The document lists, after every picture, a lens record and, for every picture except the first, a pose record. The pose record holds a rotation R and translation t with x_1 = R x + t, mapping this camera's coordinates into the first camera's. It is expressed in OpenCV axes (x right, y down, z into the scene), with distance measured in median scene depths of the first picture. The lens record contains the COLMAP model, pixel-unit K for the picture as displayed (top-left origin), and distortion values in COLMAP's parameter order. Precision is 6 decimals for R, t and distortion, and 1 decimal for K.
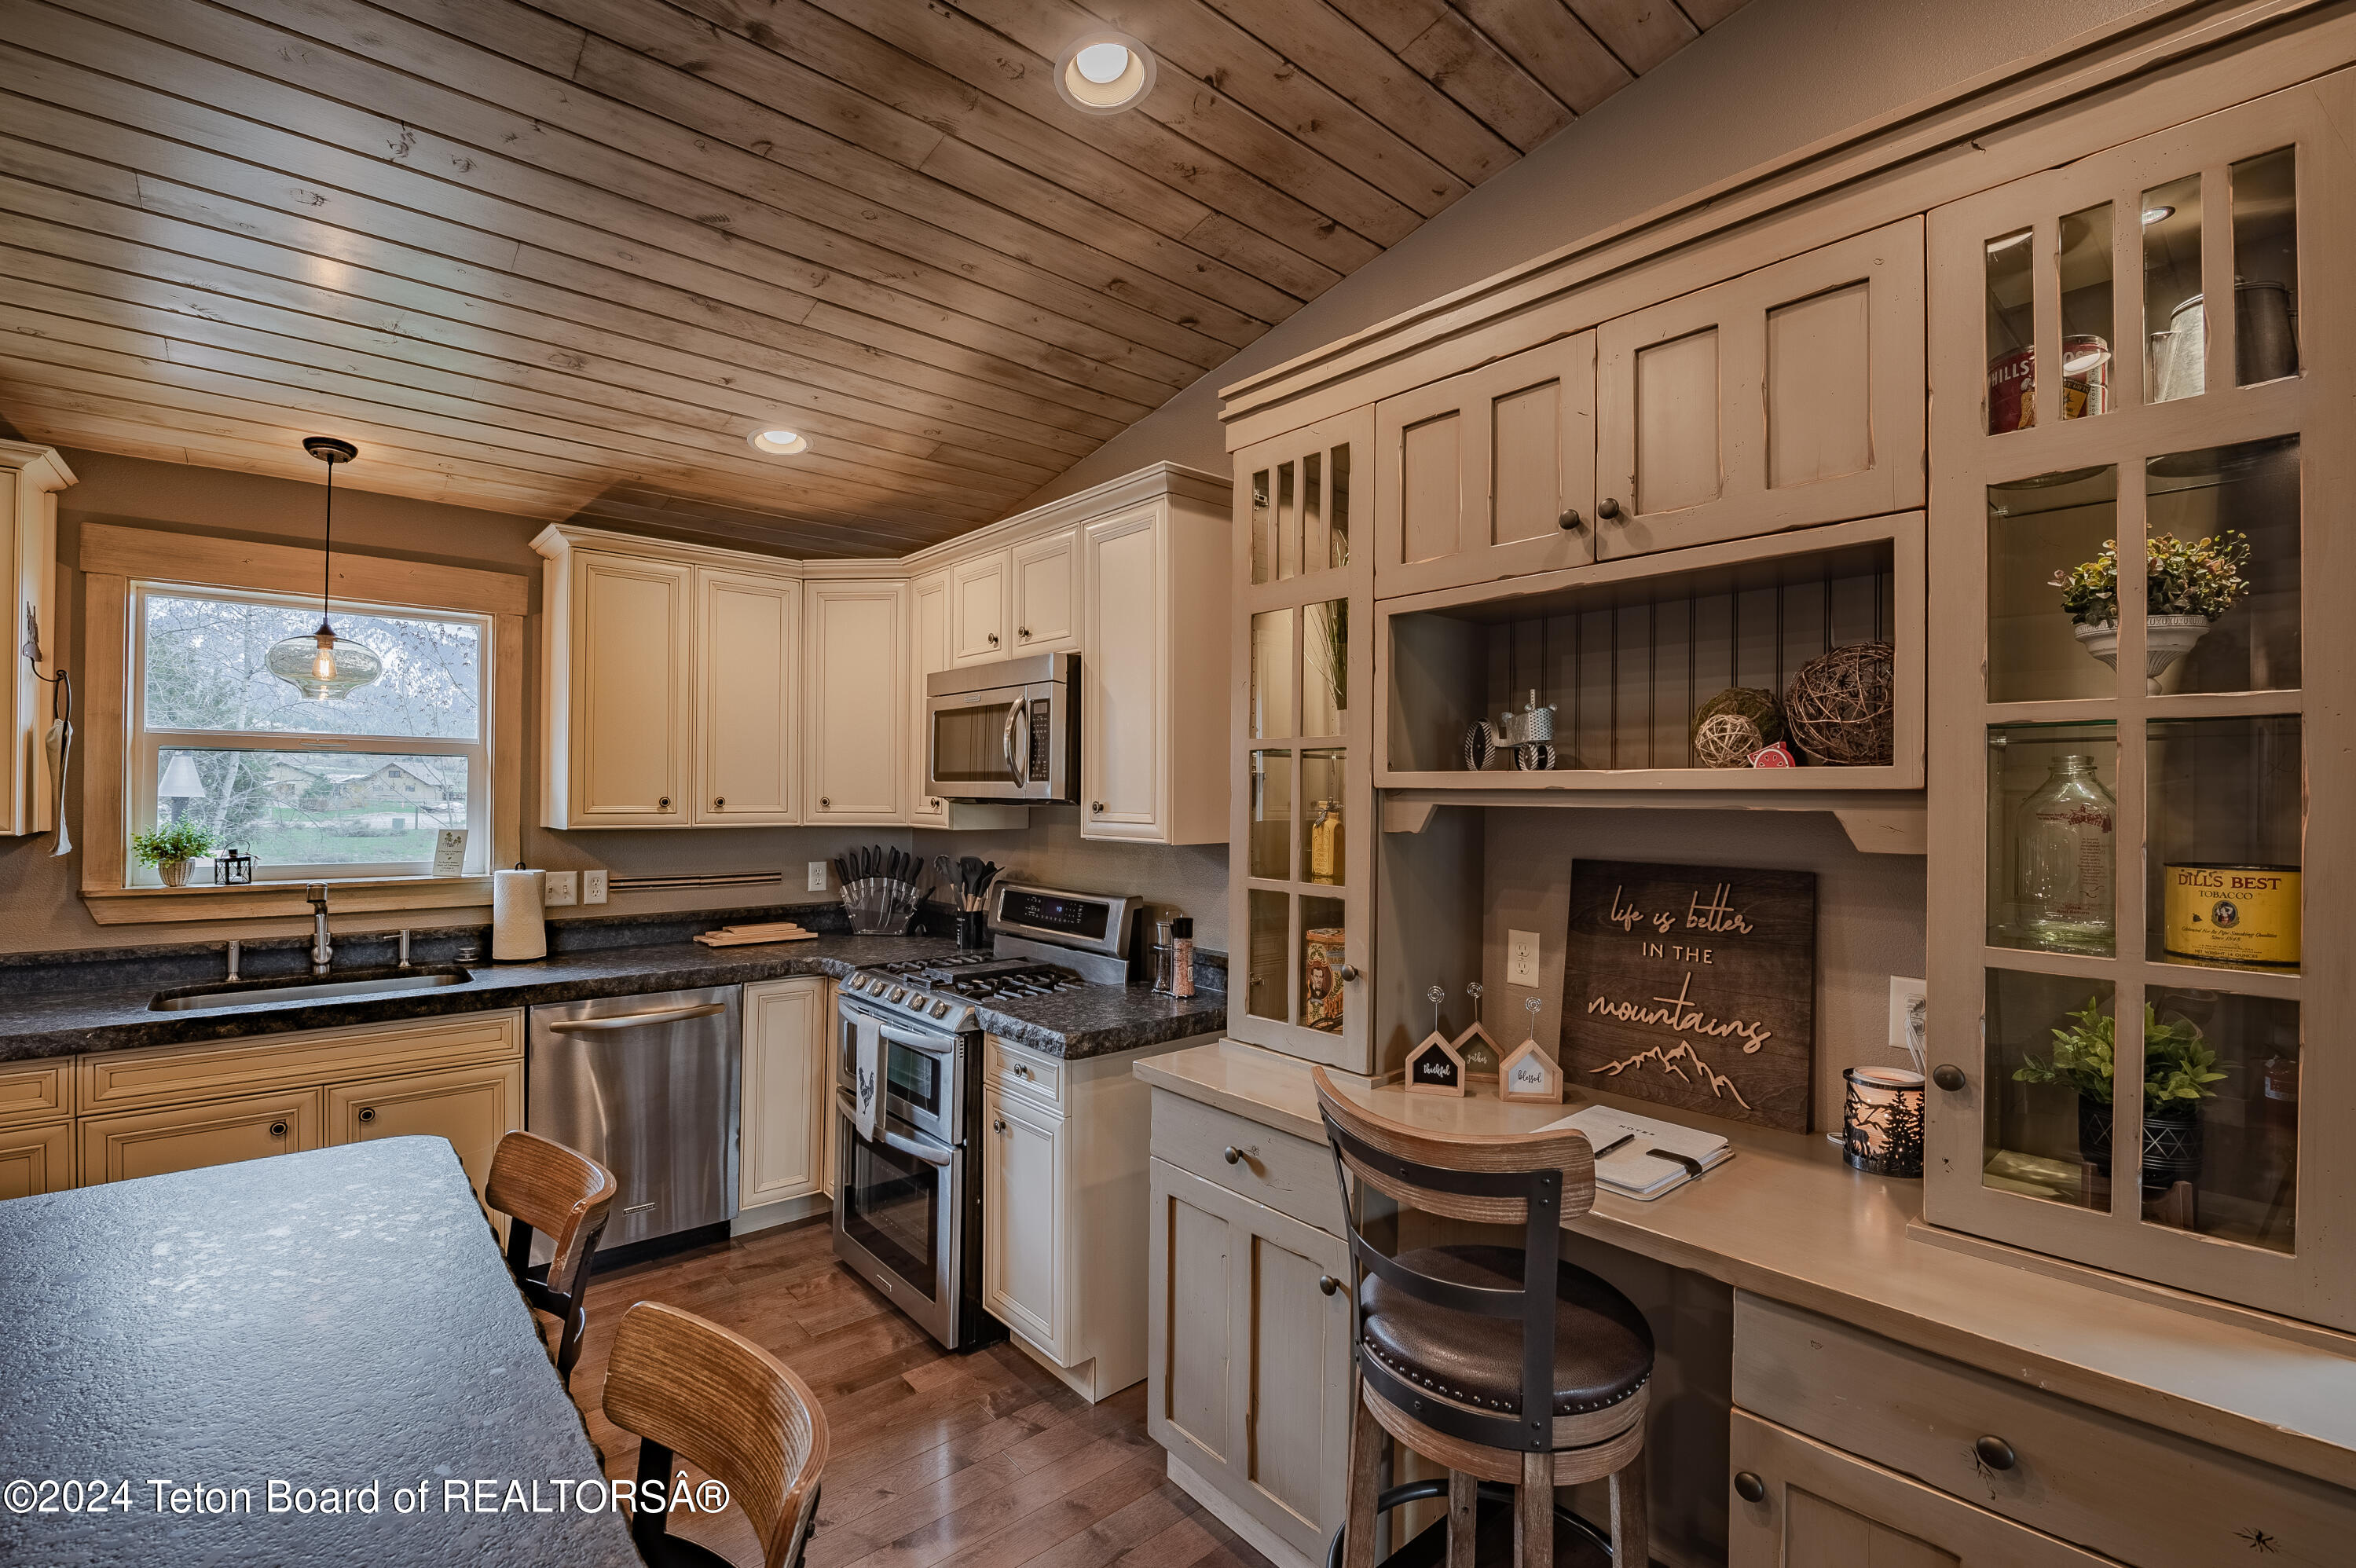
lens RADIAL K [[1030.6, 0, 1178.0], [0, 1030.6, 784.0], [0, 0, 1]] dist [-0.012678, -0.000434]
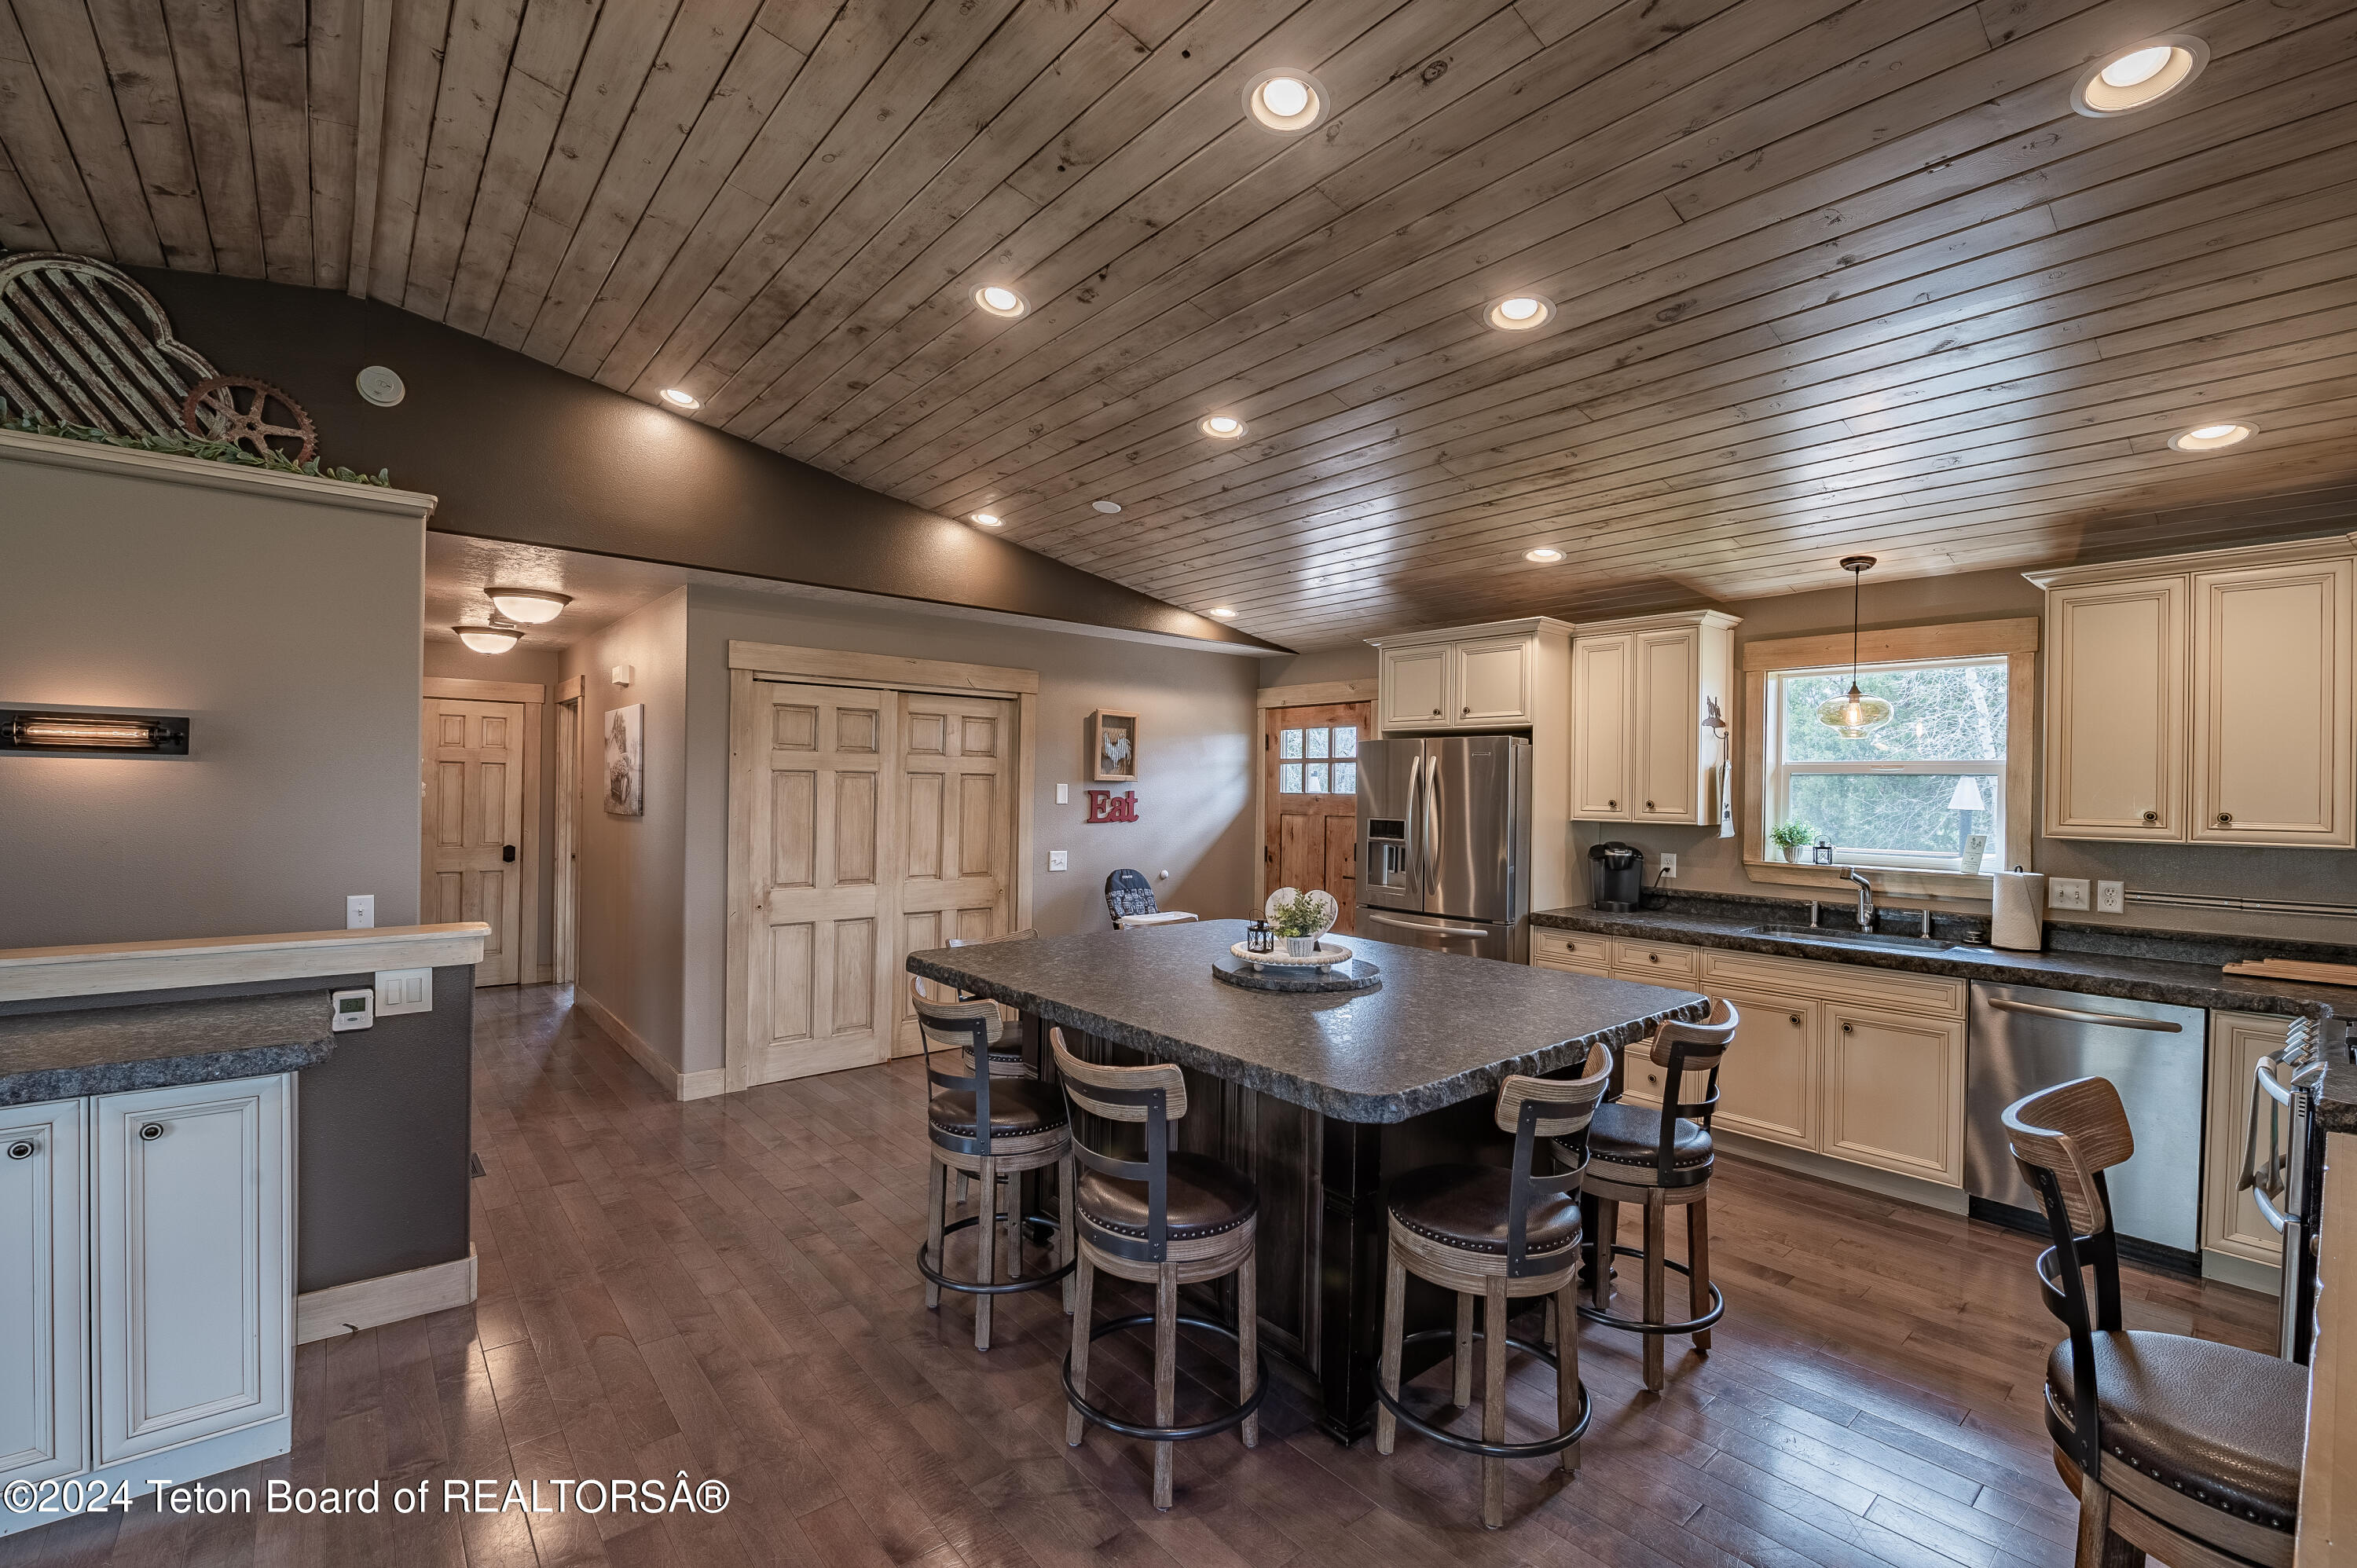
lens RADIAL K [[1023.6, 0, 1170.0], [0, 1023.6, 792.3], [0, 0, 1]] dist [-0.001151, -0.000225]
pose [[-0.011651, -0.003309, -0.999927, 0.651302], [-0.005295, 0.999981, -0.003248, 0.002160], [0.999918, 0.005257, -0.011669, 0.062089]]
